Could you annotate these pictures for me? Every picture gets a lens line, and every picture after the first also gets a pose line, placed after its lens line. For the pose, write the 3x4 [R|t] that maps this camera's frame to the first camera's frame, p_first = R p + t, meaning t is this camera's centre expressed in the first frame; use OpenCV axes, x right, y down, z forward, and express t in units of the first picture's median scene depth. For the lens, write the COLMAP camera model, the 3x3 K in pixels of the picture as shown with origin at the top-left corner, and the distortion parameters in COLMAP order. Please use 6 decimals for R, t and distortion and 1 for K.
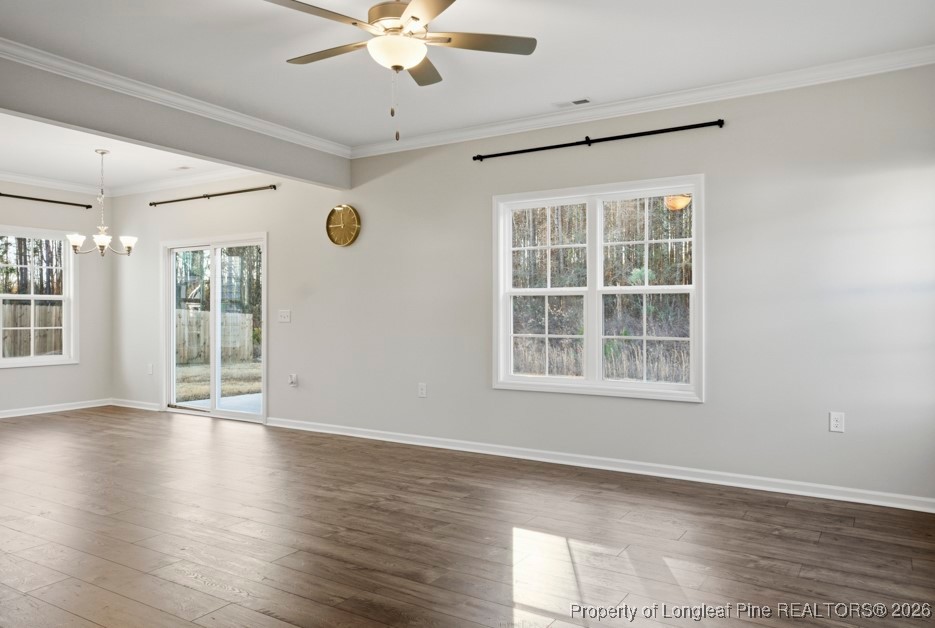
lens RADIAL K [[629.6, 0, 467.5], [0, 629.6, 314.0], [0, 0, 1]] dist [0.002328, 0.002071]
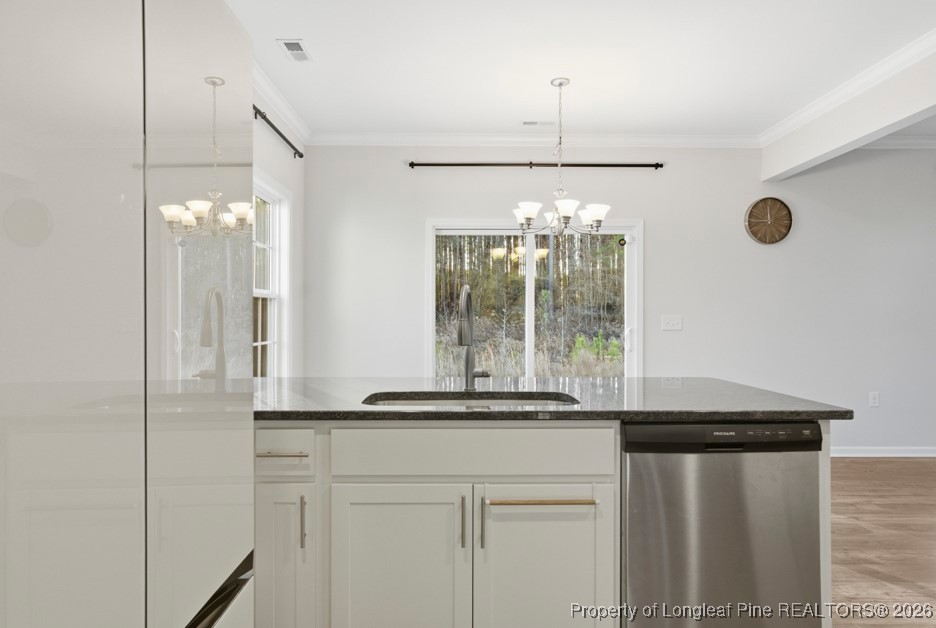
lens RADIAL K [[609.8, 0, 468.0], [0, 609.8, 314.0], [0, 0, 1]] dist [-0.021176, 0.024383]
pose [[0.855341, 0.006150, 0.518029, -1.269125], [-0.000686, 0.999942, -0.010738, 0.000795], [-0.518065, 0.008829, 0.855296, 0.620464]]
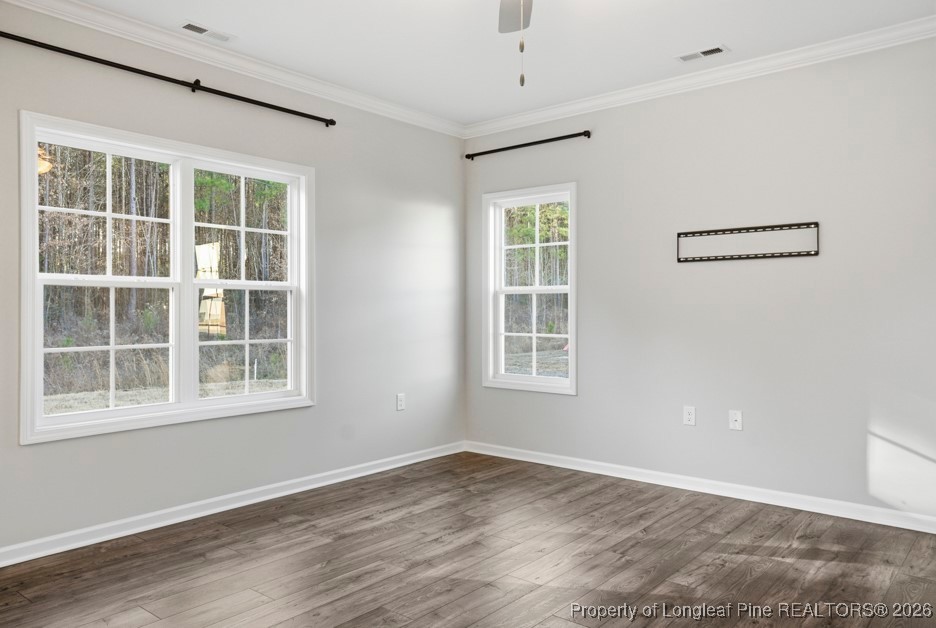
lens RADIAL K [[652.3, 0, 469.5], [0, 652.3, 303.2], [0, 0, 1]] dist [-0.001129, 0.000970]
pose [[0.179590, 0.009808, 0.983693, -0.517648], [0.005436, 0.999925, -0.010963, -0.002509], [-0.983727, 0.007317, 0.179523, 0.537065]]
